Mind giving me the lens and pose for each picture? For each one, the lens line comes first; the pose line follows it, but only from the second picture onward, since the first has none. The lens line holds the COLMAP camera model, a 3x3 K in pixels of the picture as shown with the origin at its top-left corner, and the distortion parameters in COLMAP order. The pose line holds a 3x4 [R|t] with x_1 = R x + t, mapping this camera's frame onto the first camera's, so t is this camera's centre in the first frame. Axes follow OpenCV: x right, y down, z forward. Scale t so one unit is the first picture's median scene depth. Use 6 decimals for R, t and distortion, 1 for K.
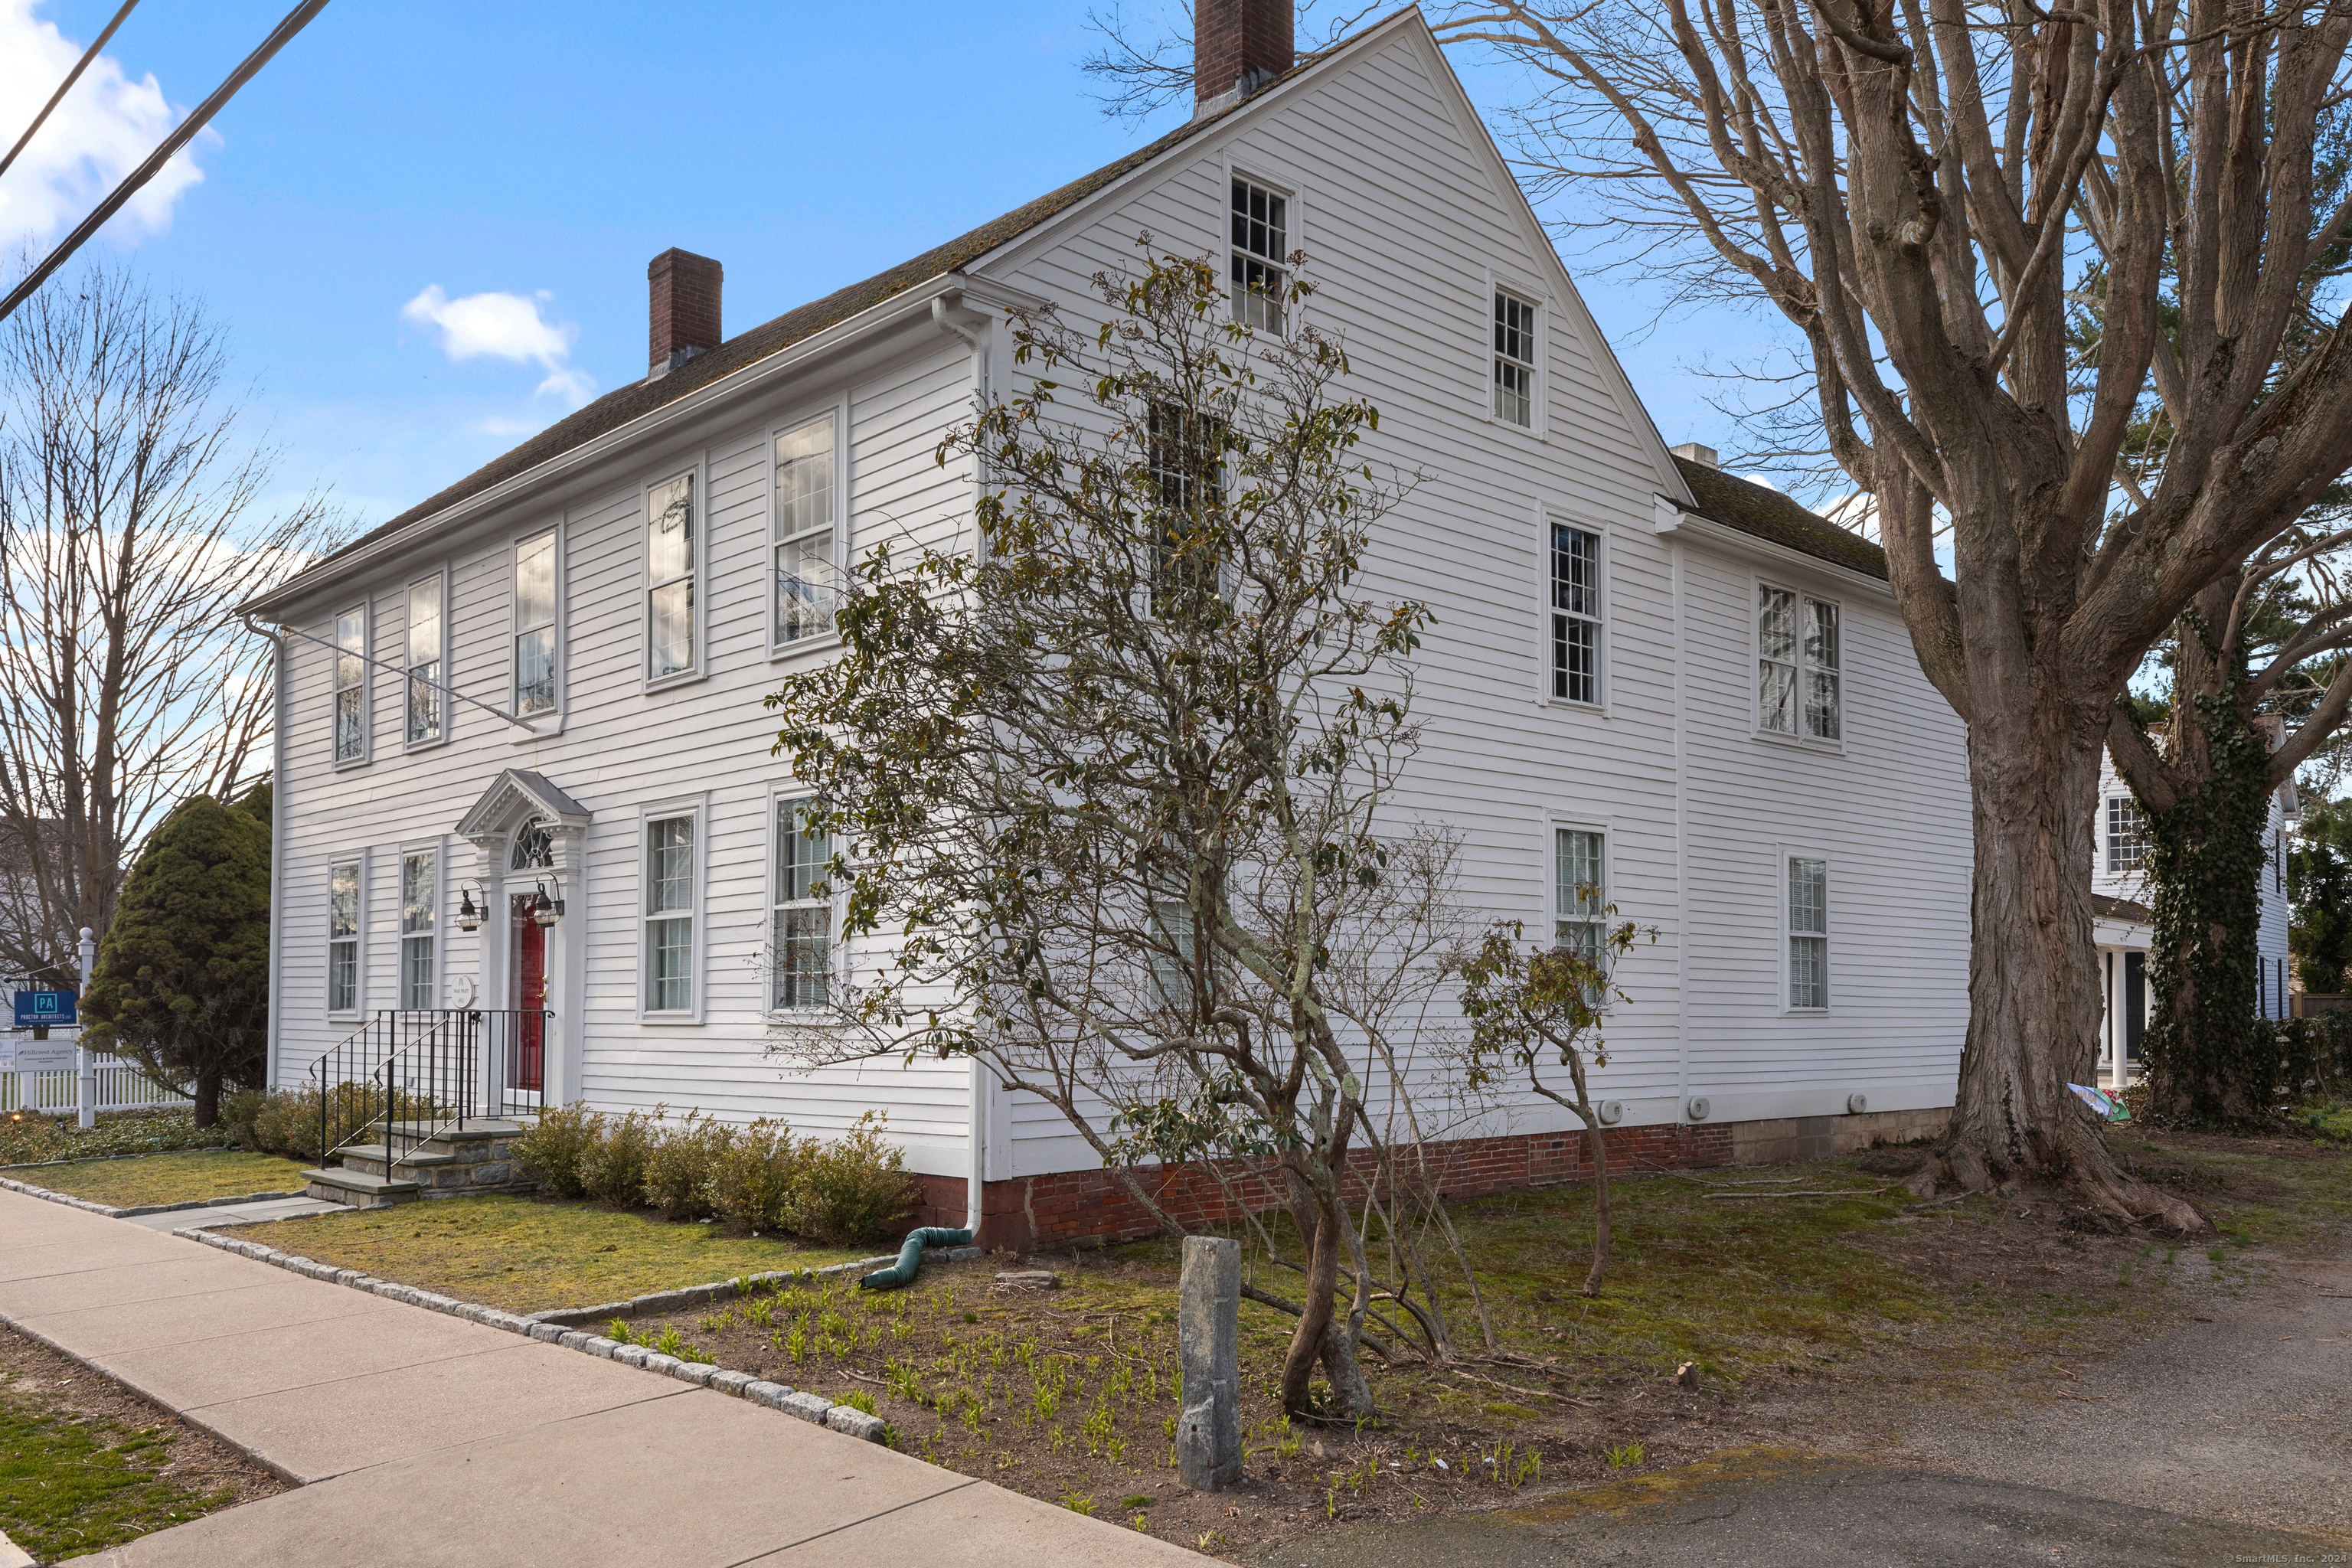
lens RADIAL K [[1880.8, 0, 1172.6], [0, 1880.8, 952.4], [0, 0, 1]] dist [-0.005620, 0.008234]
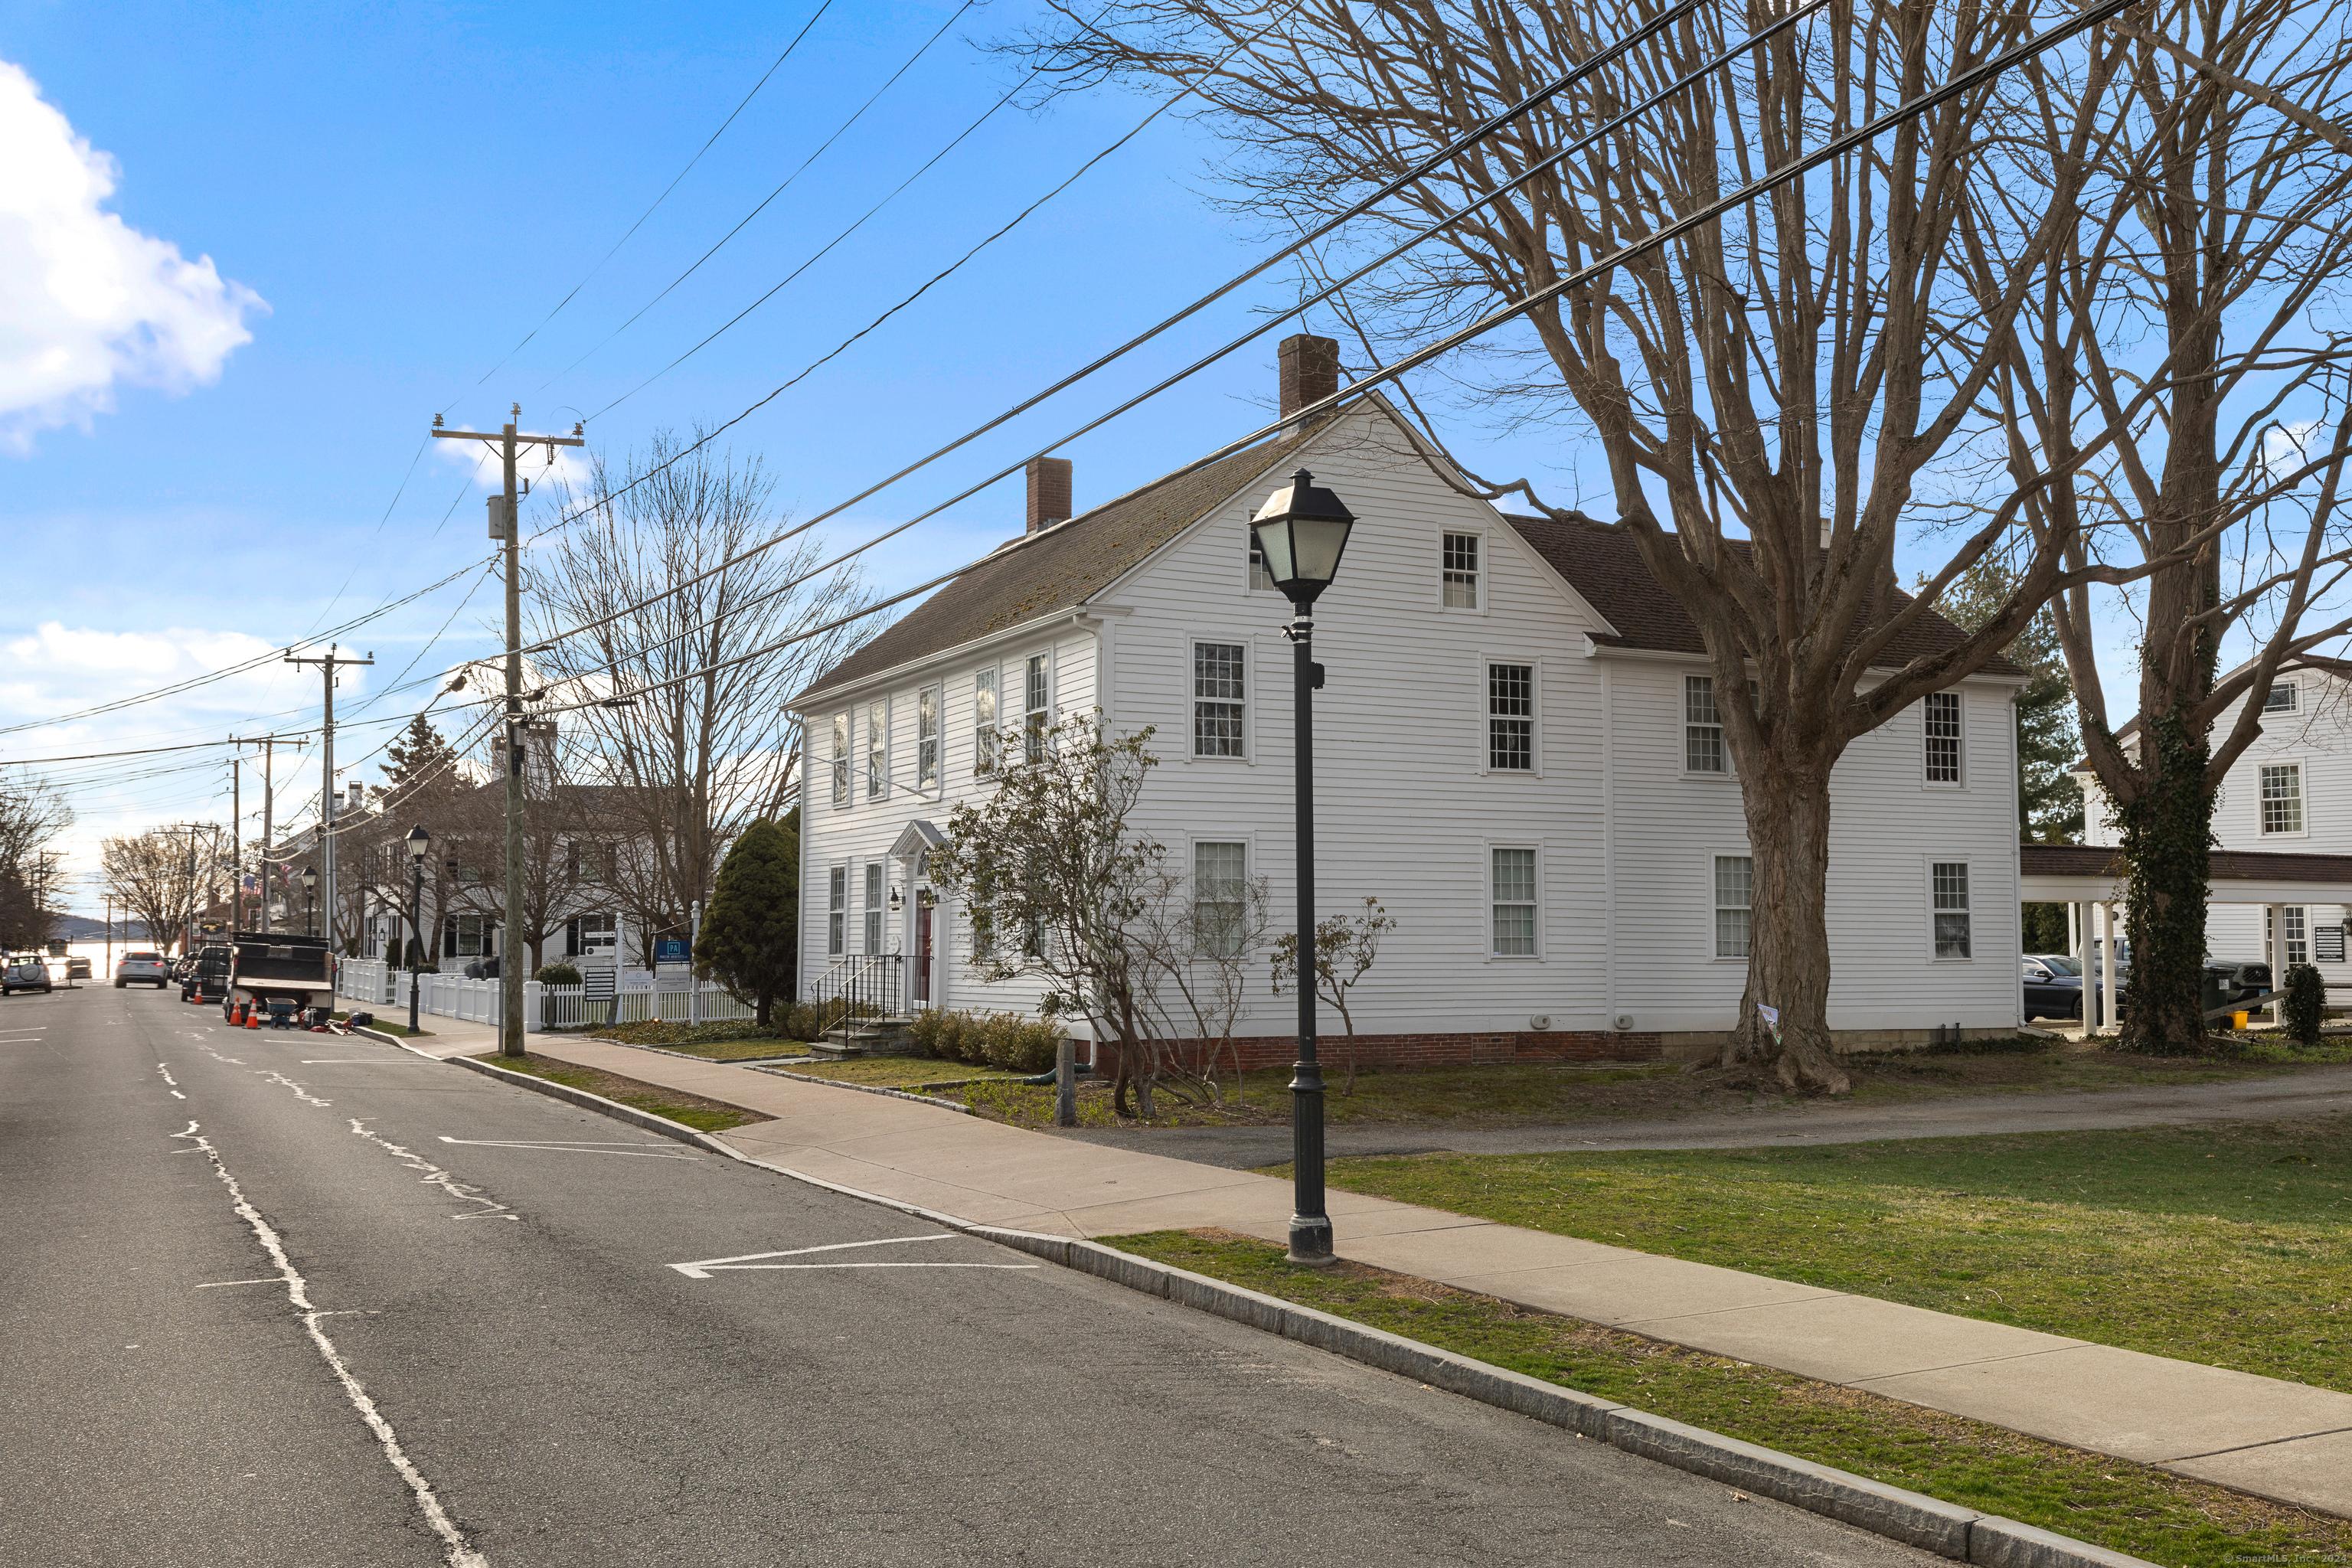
lens RADIAL K [[2231.1, 0, 1176.0], [0, 2231.1, 784.0], [0, 0, 1]] dist [0.008888, 0.003909]
pose [[0.955352, -0.018318, -0.294902, 0.467566], [0.006112, 0.999088, -0.042258, -0.037434], [0.295408, 0.038569, 0.954593, -0.870275]]
